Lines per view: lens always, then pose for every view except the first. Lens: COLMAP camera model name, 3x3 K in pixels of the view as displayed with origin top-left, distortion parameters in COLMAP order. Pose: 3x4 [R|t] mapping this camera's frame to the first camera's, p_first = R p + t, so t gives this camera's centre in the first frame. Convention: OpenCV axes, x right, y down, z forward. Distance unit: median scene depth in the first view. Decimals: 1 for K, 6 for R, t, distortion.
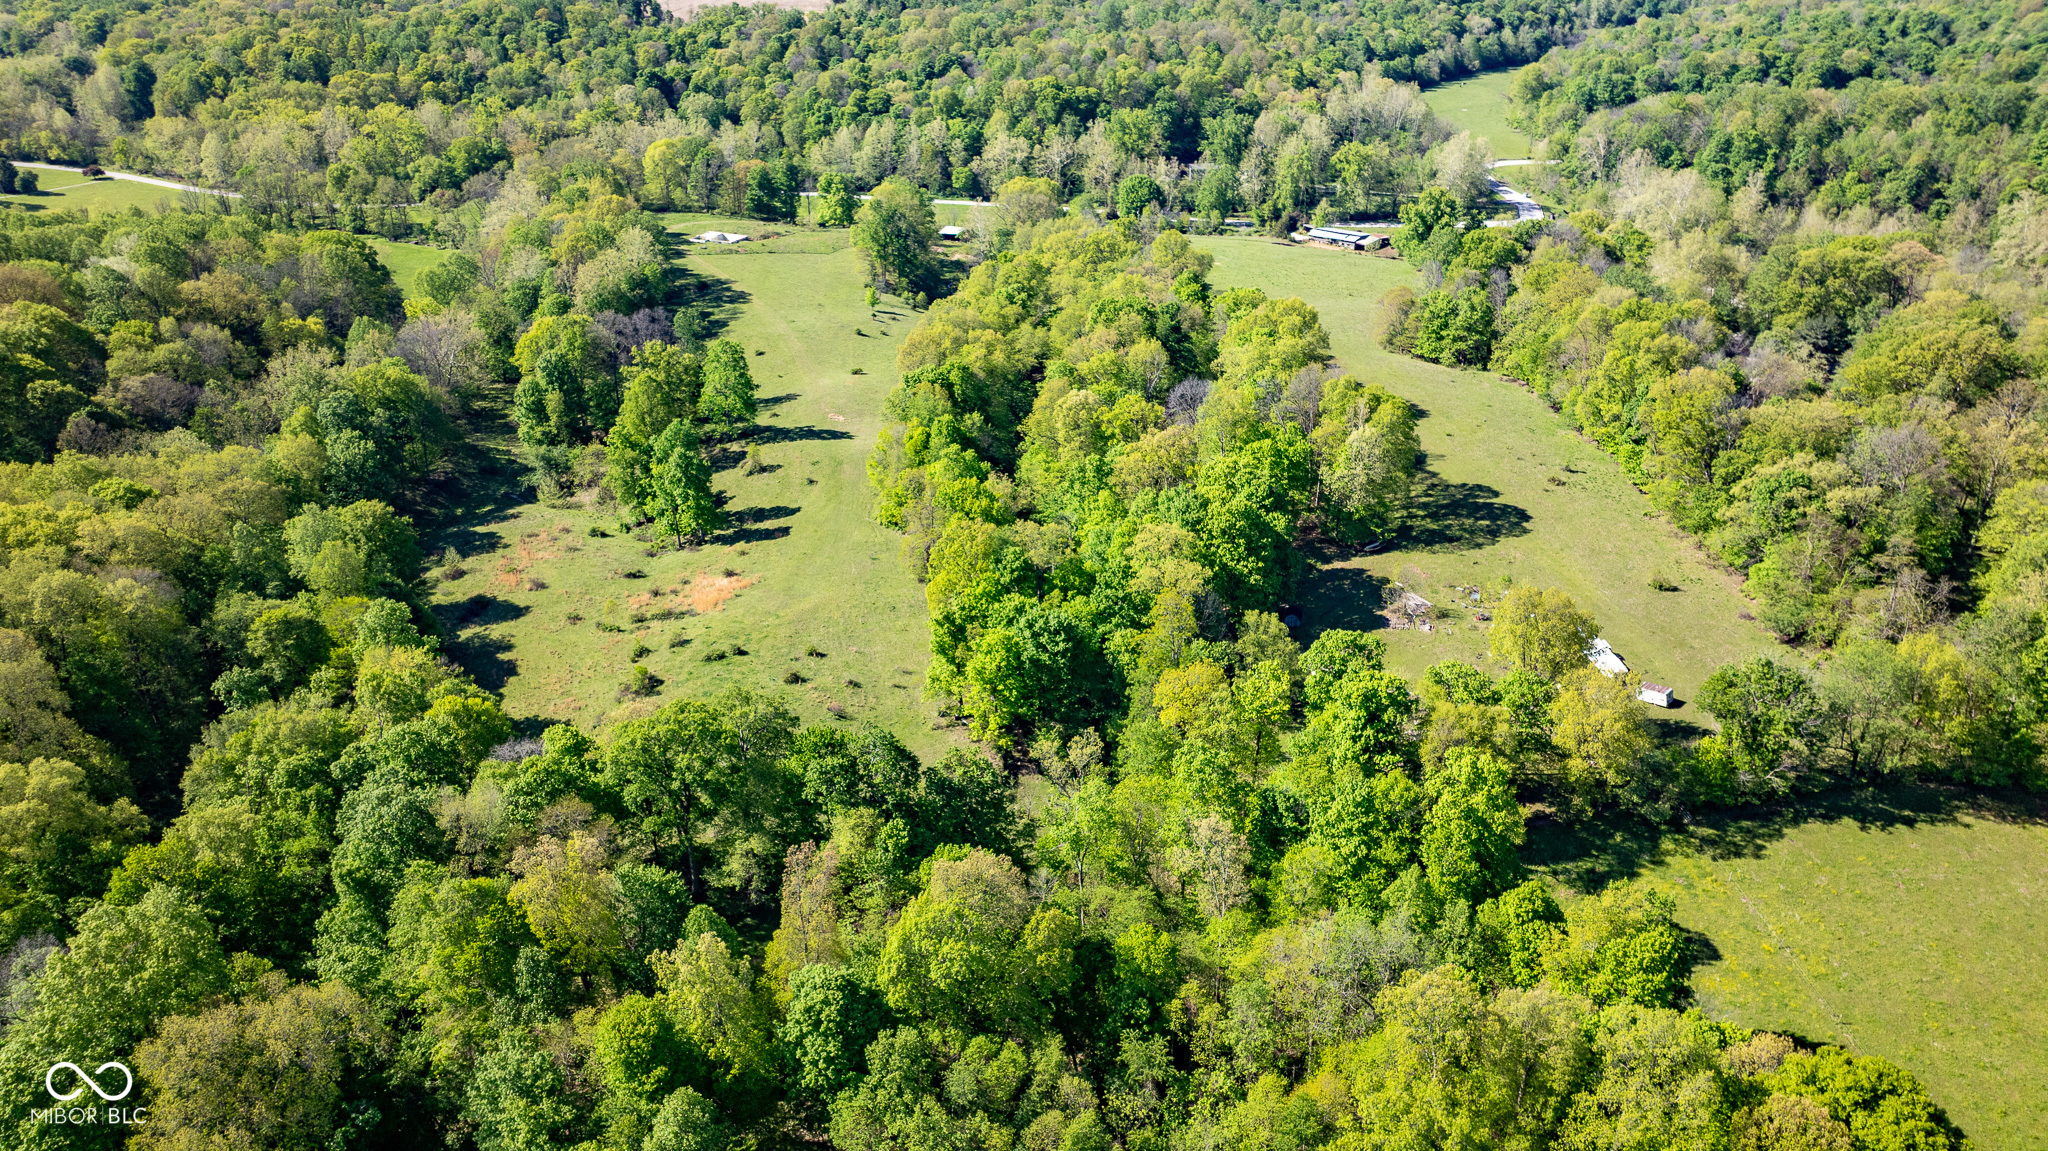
lens RADIAL K [[1445.7, 0, 1022.2], [0, 1445.7, 574.0], [0, 0, 1]] dist [-0.043097, 0.046121]
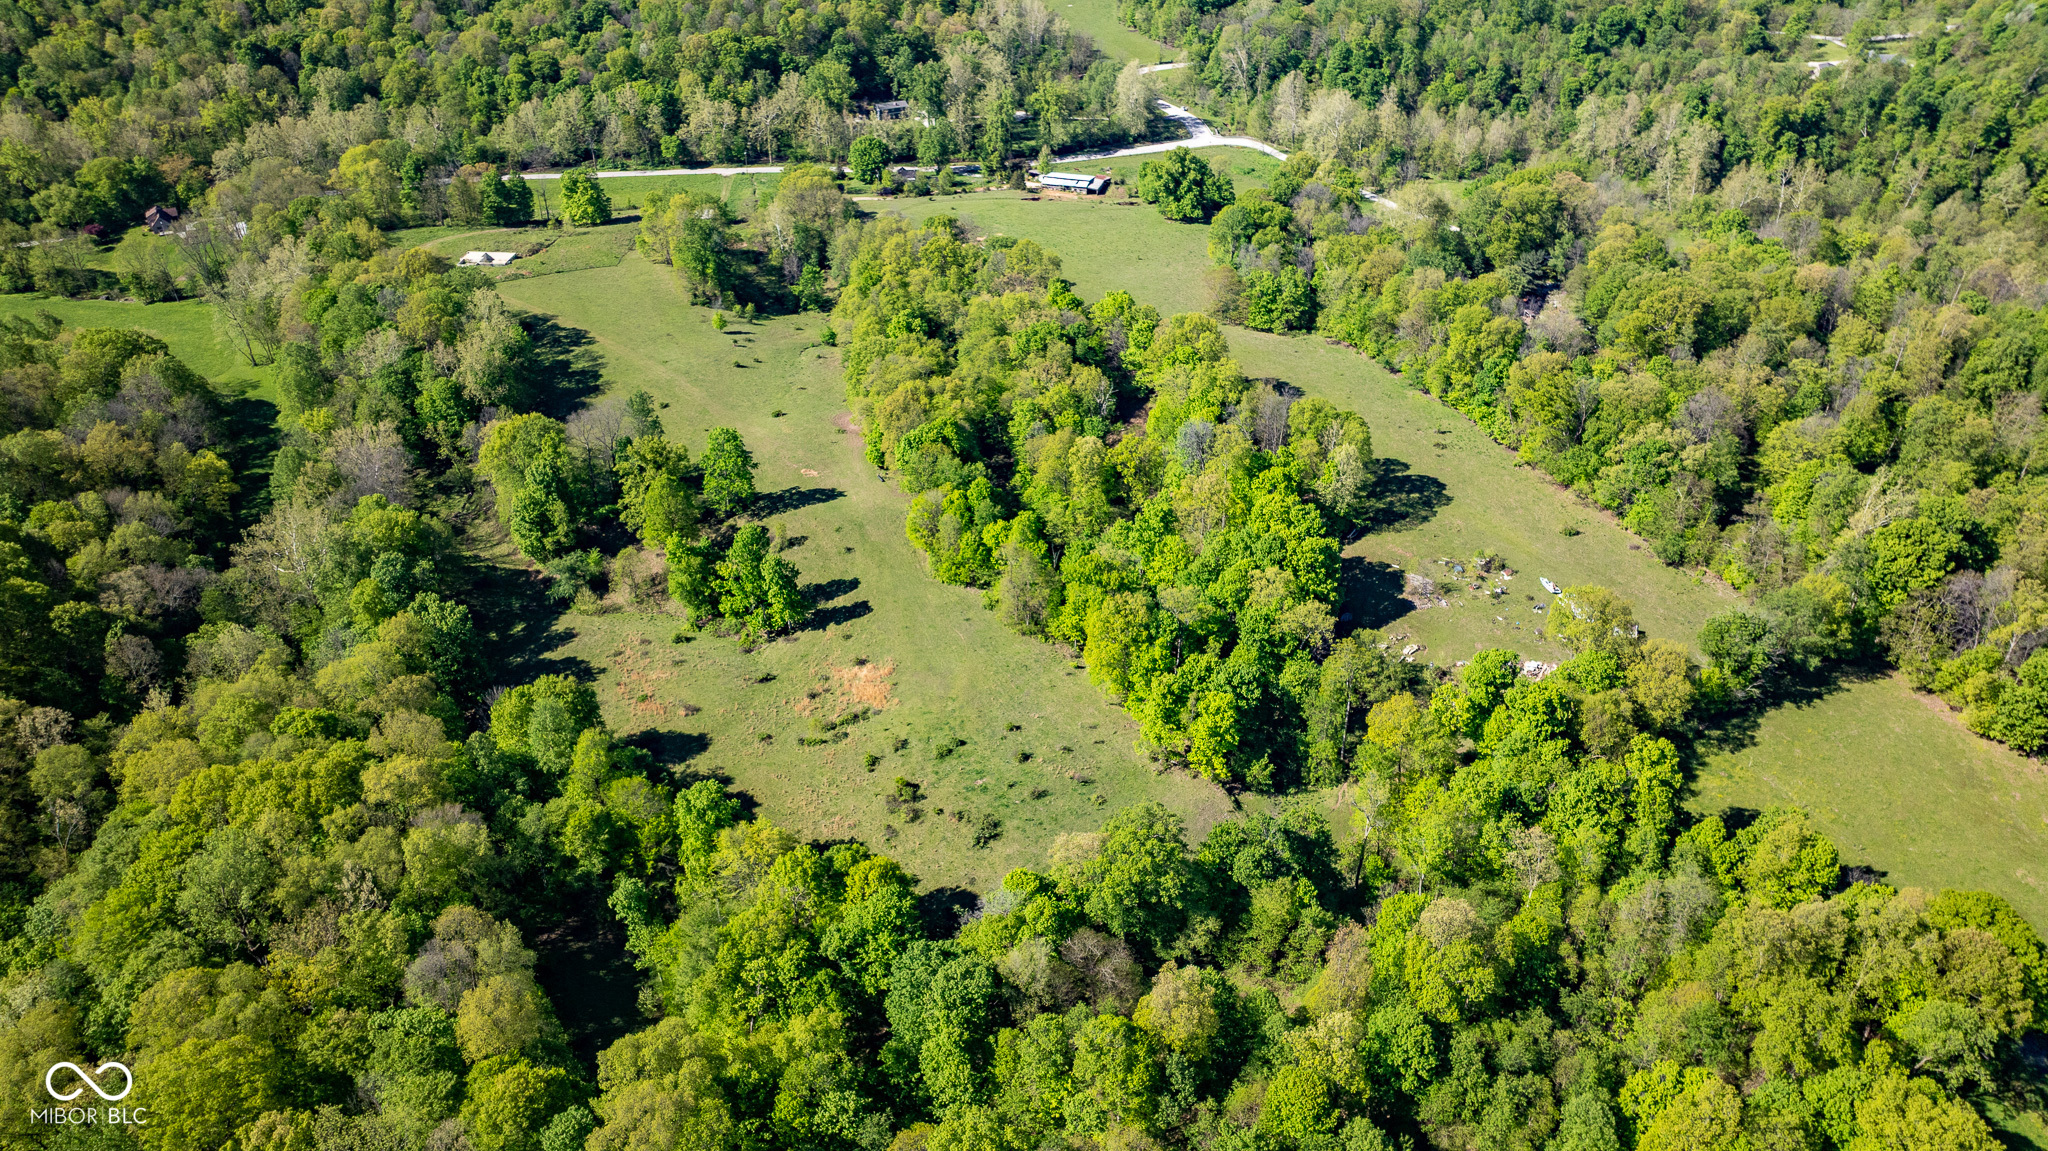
lens RADIAL K [[1445.7, 0, 1018.4], [0, 1445.7, 576.8], [0, 0, 1]] dist [-0.043097, 0.046121]
pose [[0.932977, -0.197365, 0.300998, -0.336356], [0.160270, 0.976576, 0.143569, -0.169034], [-0.322283, -0.085705, 0.942756, -0.084074]]
